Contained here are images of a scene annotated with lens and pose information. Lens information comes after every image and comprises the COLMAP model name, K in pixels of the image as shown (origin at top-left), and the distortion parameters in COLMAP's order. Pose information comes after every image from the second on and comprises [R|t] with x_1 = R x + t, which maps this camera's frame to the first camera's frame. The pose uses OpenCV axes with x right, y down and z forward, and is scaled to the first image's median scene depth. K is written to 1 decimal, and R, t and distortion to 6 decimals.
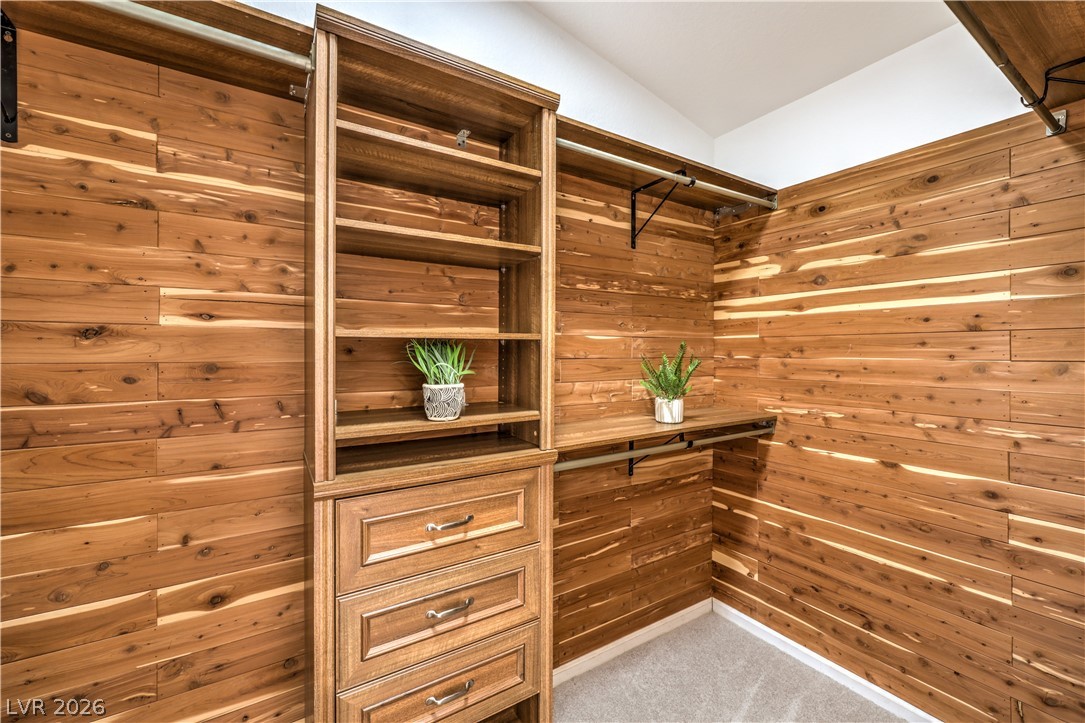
lens RADIAL K [[446.0, 0, 541.3], [0, 446.0, 351.4], [0, 0, 1]] dist [0.000030, -0.000026]
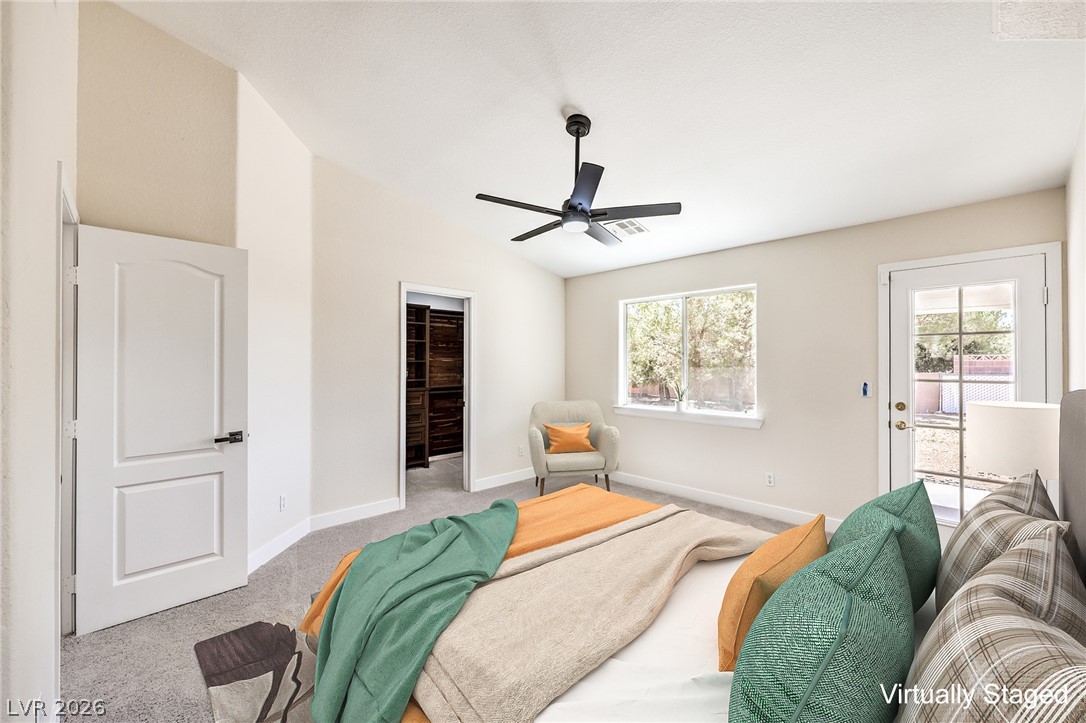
lens RADIAL K [[435.8, 0, 544.5], [0, 435.8, 360.6], [0, 0, 1]] dist [0.000345, 0.000070]
pose [[0.976896, 0.001097, 0.213713, 0.217950], [-0.000042, 0.999988, -0.004942, -0.019987], [-0.213716, 0.004819, 0.976884, -3.323785]]
